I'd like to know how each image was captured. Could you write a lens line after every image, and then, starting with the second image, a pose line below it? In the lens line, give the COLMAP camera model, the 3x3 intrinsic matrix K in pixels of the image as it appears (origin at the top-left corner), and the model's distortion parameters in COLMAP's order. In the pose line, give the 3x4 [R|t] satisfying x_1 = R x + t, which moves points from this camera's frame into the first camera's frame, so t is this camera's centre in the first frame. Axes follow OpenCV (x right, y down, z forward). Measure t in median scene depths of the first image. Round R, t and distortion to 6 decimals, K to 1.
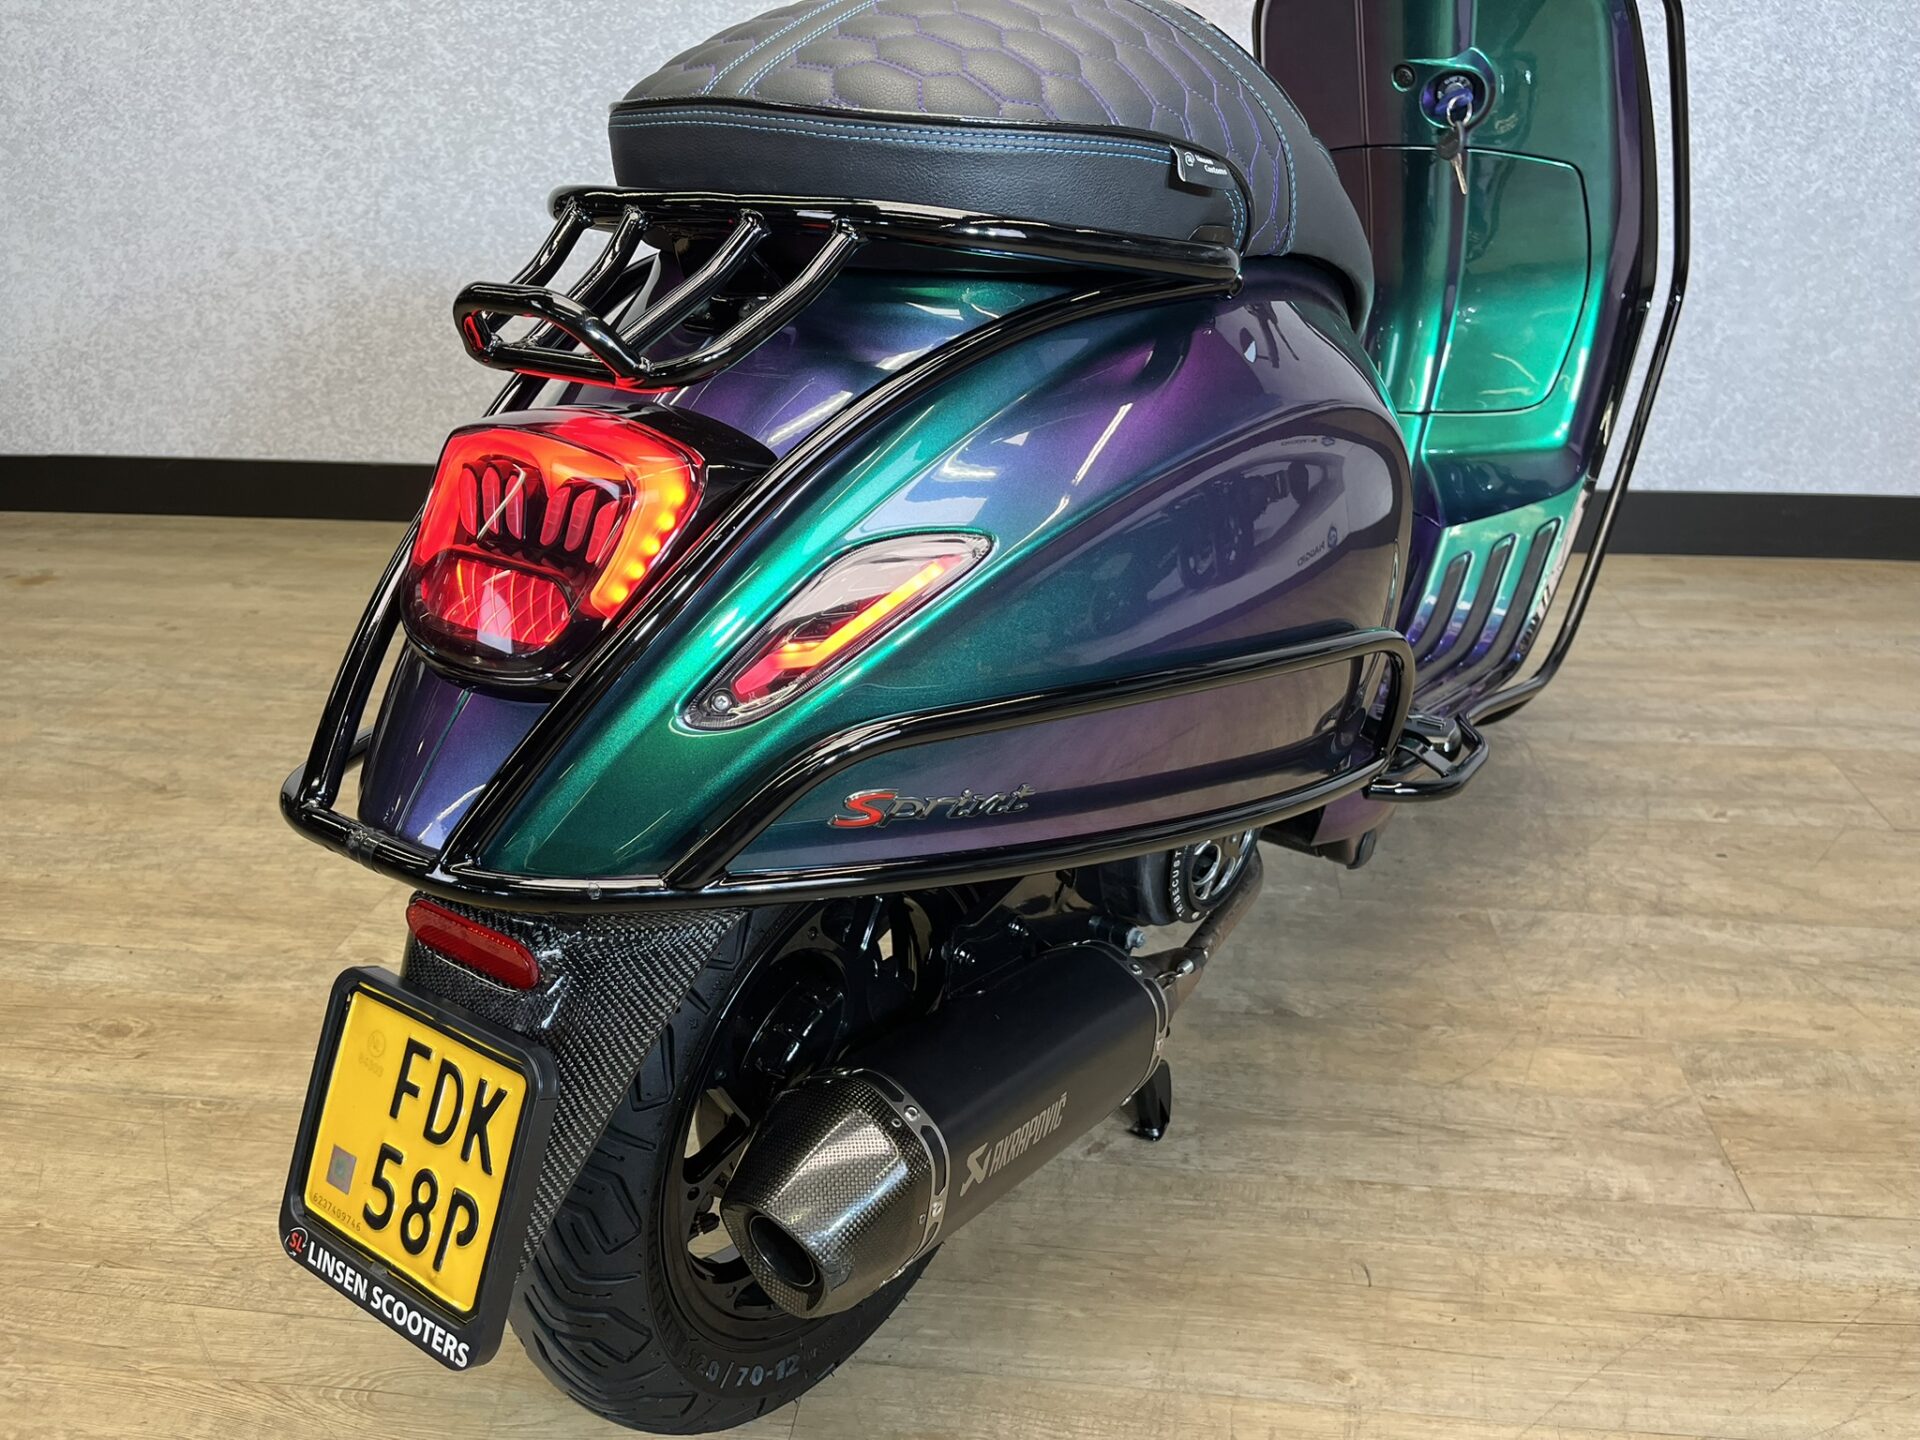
lens RADIAL K [[1460.4, 0, 973.7], [0, 1460.4, 721.8], [0, 0, 1]] dist [0.075046, -0.116789]
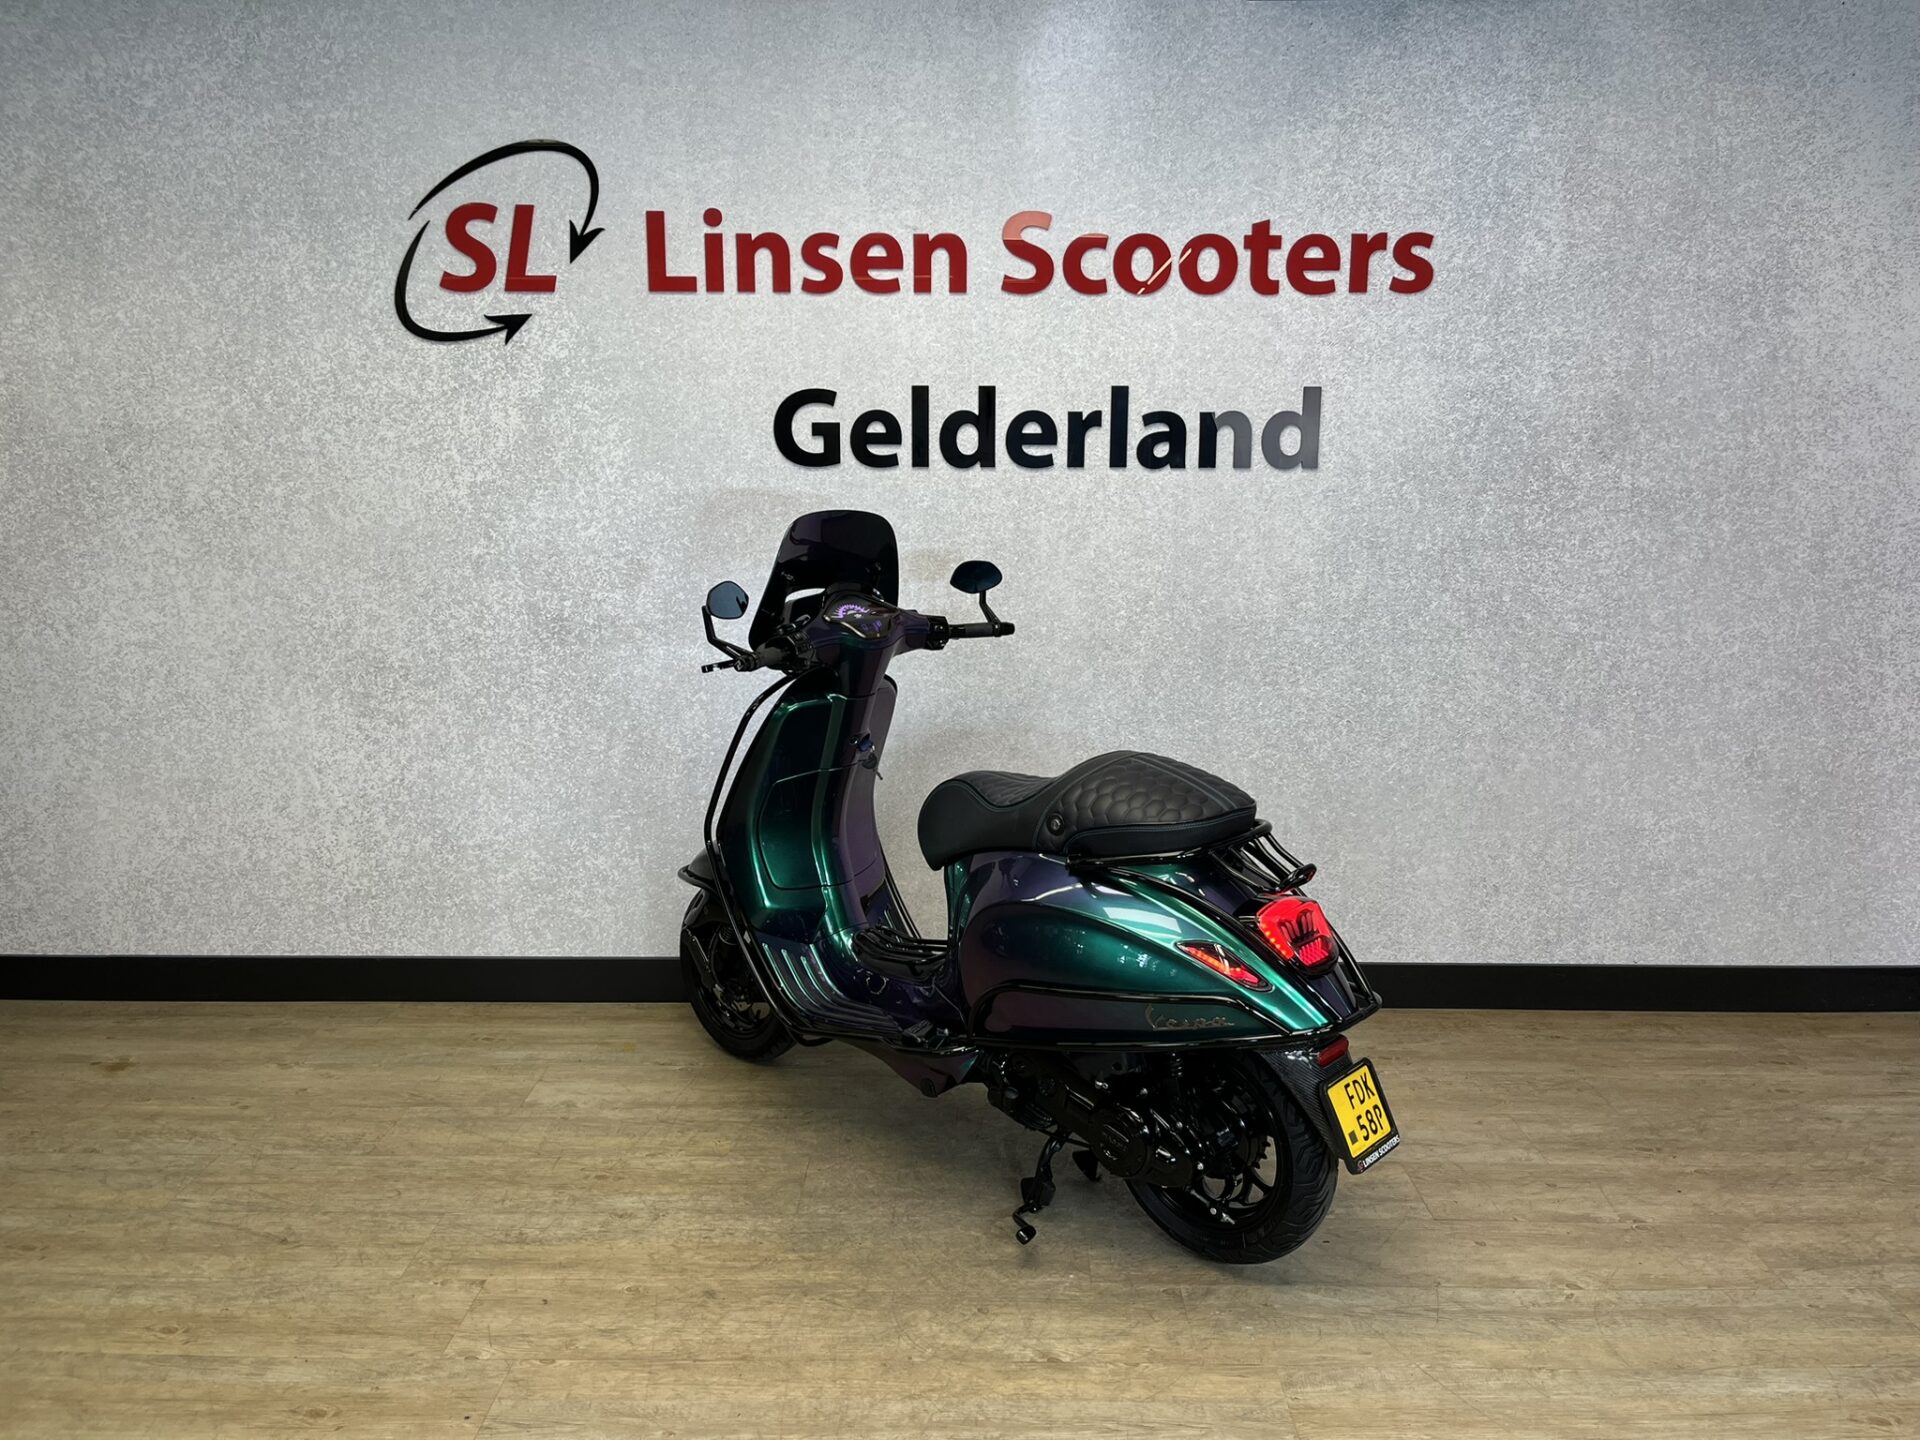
lens RADIAL K [[1460.4, 0, 960.7], [0, 1460.4, 725.2], [0, 0, 1]] dist [0.075046, -0.116789]
pose [[0.994168, -0.008107, 0.107538, -0.057659], [0.033013, 0.972176, -0.231912, -0.103114], [-0.102666, 0.234110, 0.966774, -0.678843]]
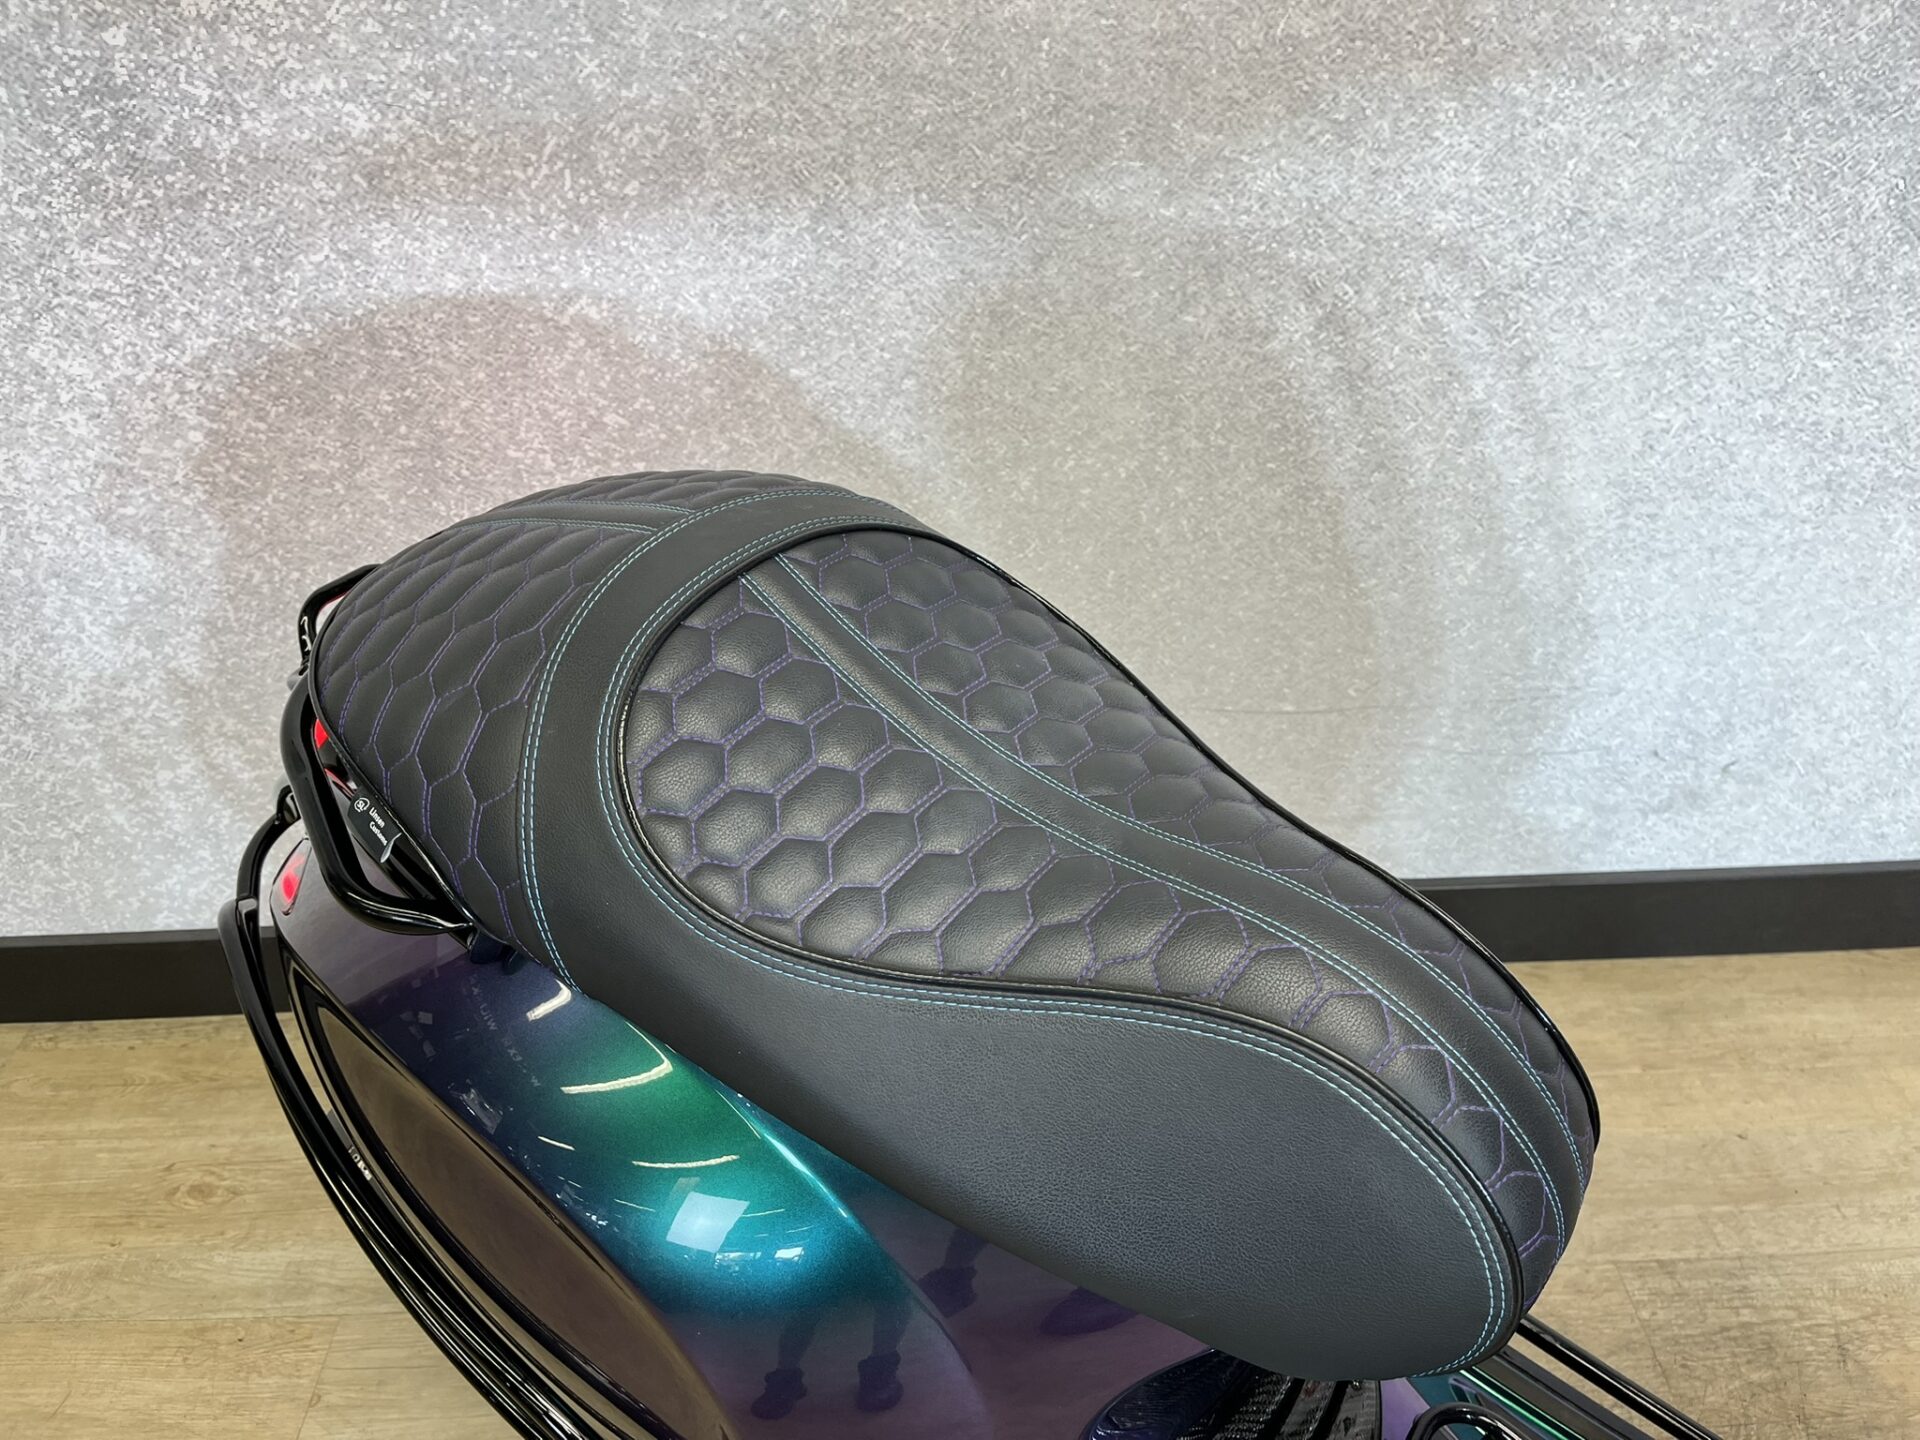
lens RADIAL K [[1460.4, 0, 954.9], [0, 1460.4, 717.7], [0, 0, 1]] dist [0.075046, -0.116789]
pose [[0.990819, -0.101185, 0.089659, -0.112217], [0.083078, 0.978905, 0.186662, -0.622286], [-0.106655, -0.177500, 0.978324, 0.774309]]
